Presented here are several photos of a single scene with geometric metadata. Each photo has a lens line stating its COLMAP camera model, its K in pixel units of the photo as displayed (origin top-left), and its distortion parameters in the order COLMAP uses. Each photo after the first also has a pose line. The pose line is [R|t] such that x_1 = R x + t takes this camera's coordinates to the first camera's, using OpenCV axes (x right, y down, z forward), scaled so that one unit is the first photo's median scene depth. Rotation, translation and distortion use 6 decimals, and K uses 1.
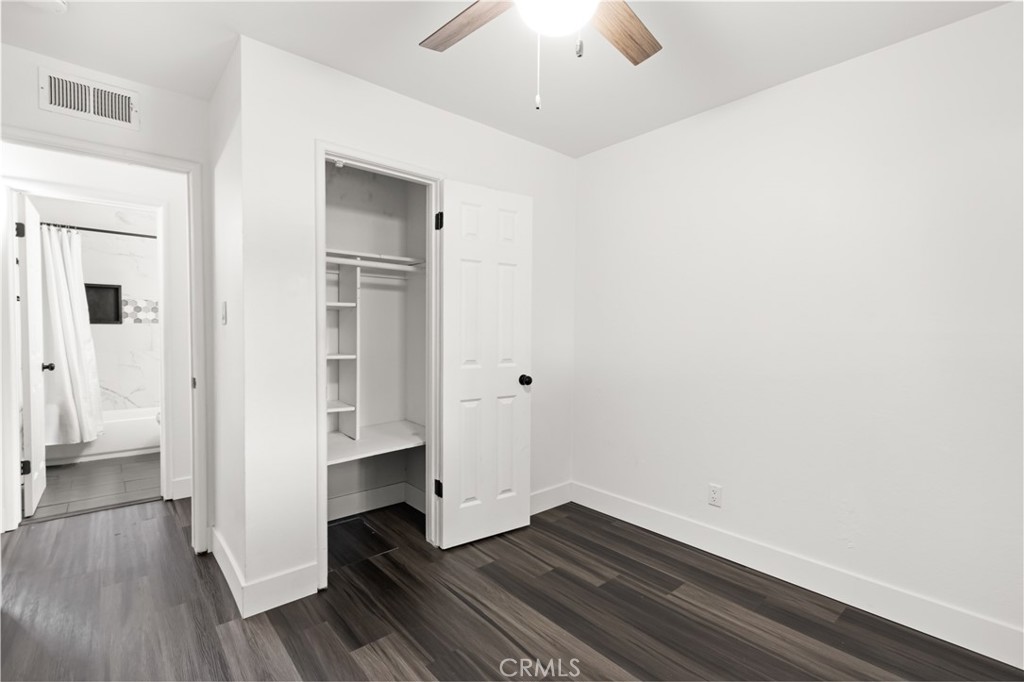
lens RADIAL K [[476.7, 0, 509.5], [0, 476.7, 342.5], [0, 0, 1]] dist [0.010765, -0.001296]
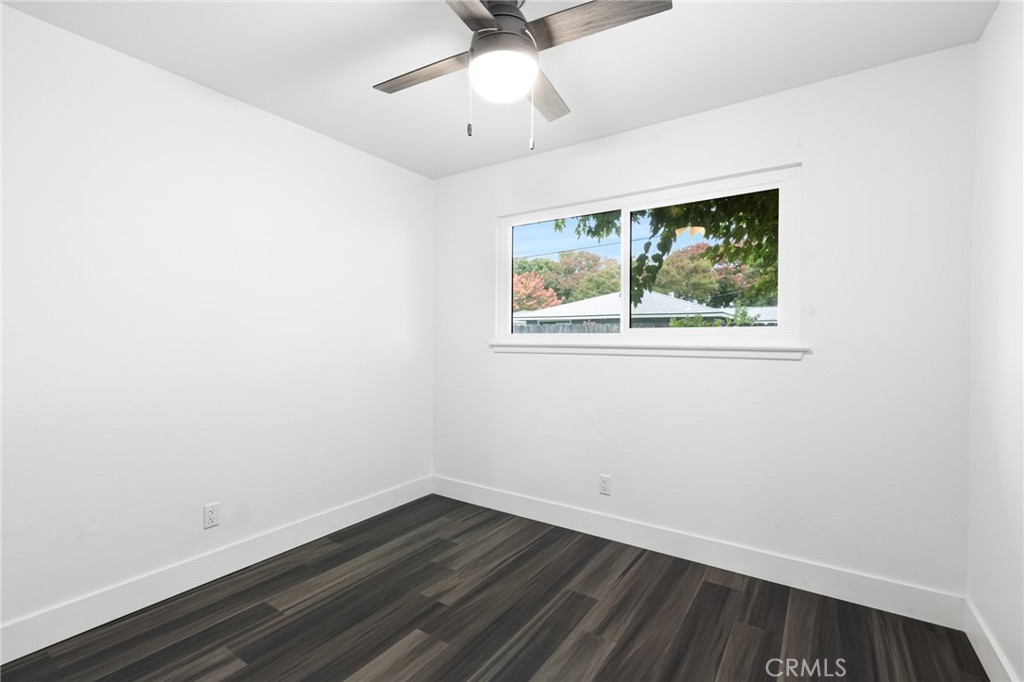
lens RADIAL K [[476.7, 0, 503.0], [0, 476.7, 339.4], [0, 0, 1]] dist [0.010765, -0.001296]
pose [[-0.266327, -0.014909, 0.963767, -0.690052], [0.018204, 0.999624, 0.020495, -0.028481], [-0.963711, 0.023003, -0.265955, 0.815076]]
